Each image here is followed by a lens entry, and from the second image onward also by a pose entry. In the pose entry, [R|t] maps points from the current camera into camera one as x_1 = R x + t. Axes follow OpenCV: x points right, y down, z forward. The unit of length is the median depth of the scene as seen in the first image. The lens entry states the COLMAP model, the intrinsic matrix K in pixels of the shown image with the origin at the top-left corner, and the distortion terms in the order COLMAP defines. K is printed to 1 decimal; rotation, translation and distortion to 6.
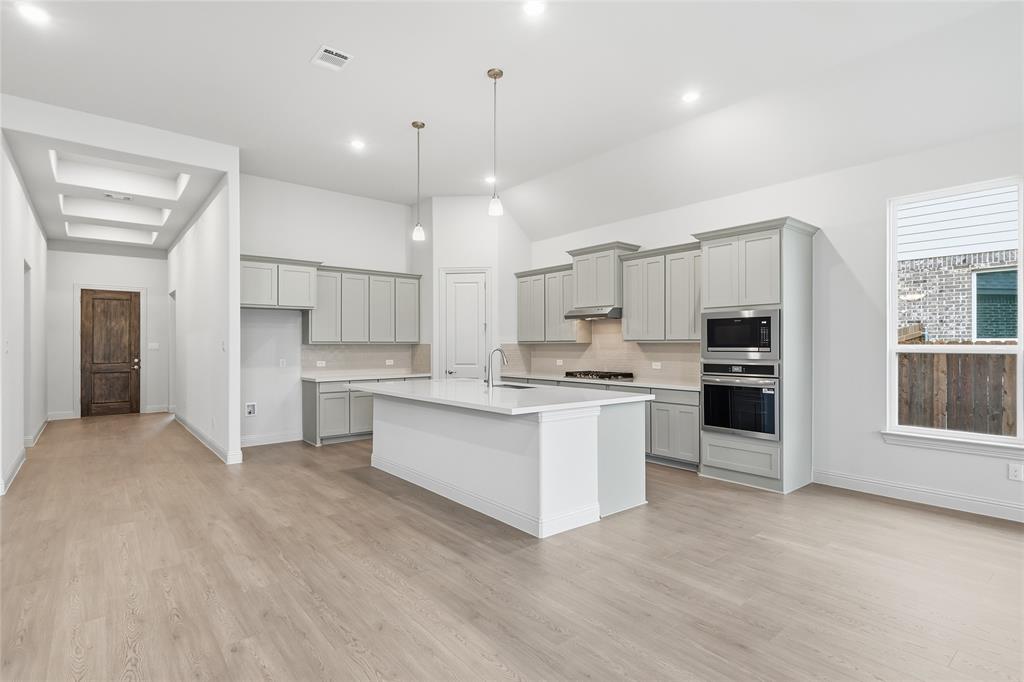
lens RADIAL K [[506.7, 0, 519.6], [0, 506.7, 343.8], [0, 0, 1]] dist [0.000458, -0.000951]
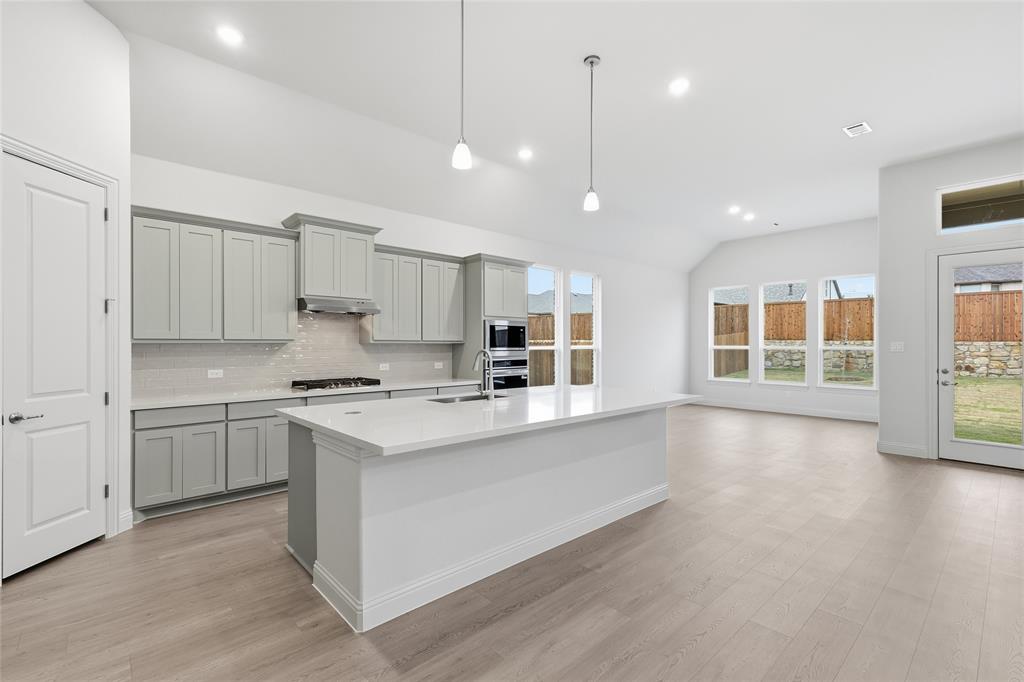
lens RADIAL K [[457.8, 0, 507.9], [0, 457.8, 346.1], [0, 0, 1]] dist [0.016891, 0.000600]
pose [[-0.032986, -0.003404, 0.999450, -0.677612], [-0.004203, 0.999986, 0.003267, -0.000641], [-0.999447, -0.004093, -0.033000, 0.888147]]
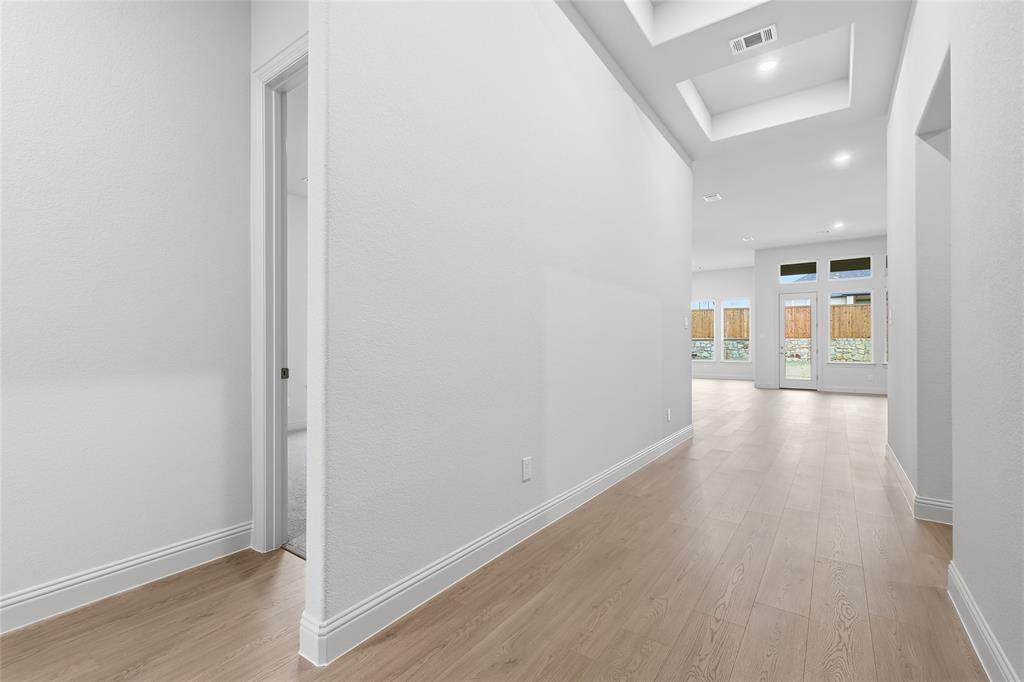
lens RADIAL K [[450.4, 0, 518.3], [0, 450.4, 343.7], [0, 0, 1]] dist [0.004859, -0.000273]
pose [[-0.243883, 0.009990, 0.969753, -1.414310], [-0.006405, 0.999909, -0.011912, 0.076251], [-0.969784, -0.009116, -0.243797, 1.584494]]
